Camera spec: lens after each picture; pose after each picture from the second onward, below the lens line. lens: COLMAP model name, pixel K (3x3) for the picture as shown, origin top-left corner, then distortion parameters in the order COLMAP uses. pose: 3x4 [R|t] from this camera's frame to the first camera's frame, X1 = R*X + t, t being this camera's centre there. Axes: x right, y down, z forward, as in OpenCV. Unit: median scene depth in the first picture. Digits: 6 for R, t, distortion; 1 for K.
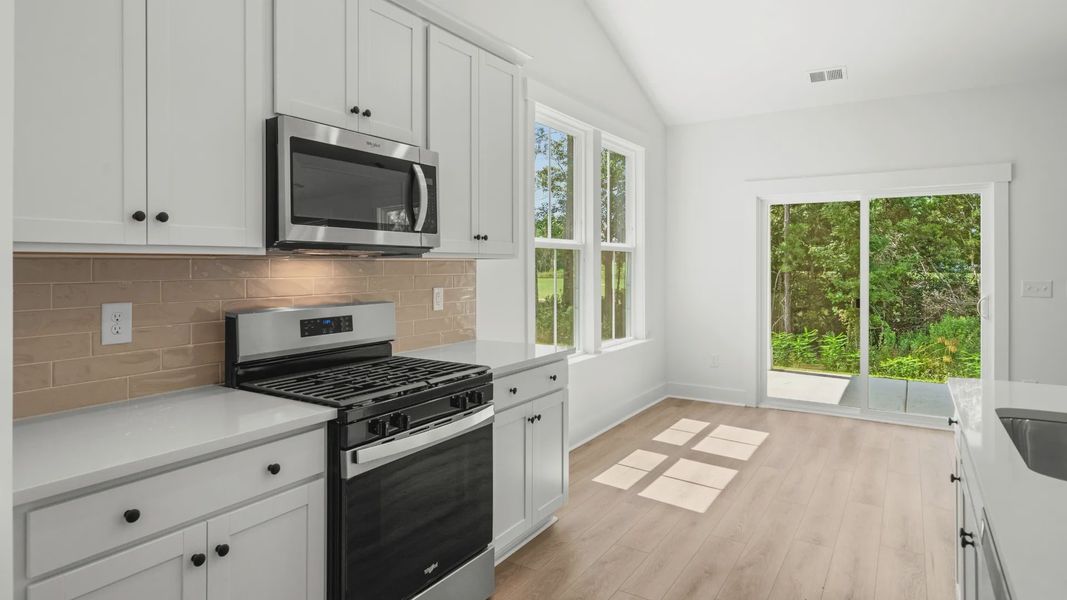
lens RADIAL K [[600.6, 0, 535.6], [0, 600.6, 262.7], [0, 0, 1]] dist [-0.002406, 0.000130]
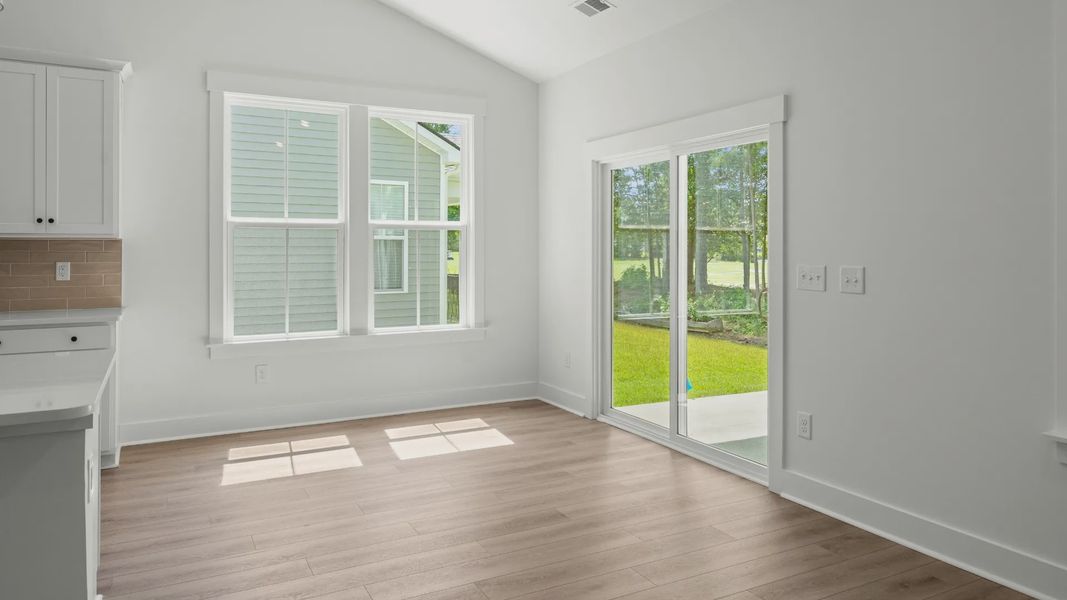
lens RADIAL K [[692.4, 0, 524.0], [0, 692.4, 244.1], [0, 0, 1]] dist [-0.001518, -0.000822]
pose [[0.864395, -0.000740, -0.502812, 1.580250], [0.000514, 1.000000, -0.000588, 0.007286], [0.502813, 0.000250, 0.864395, 0.290330]]
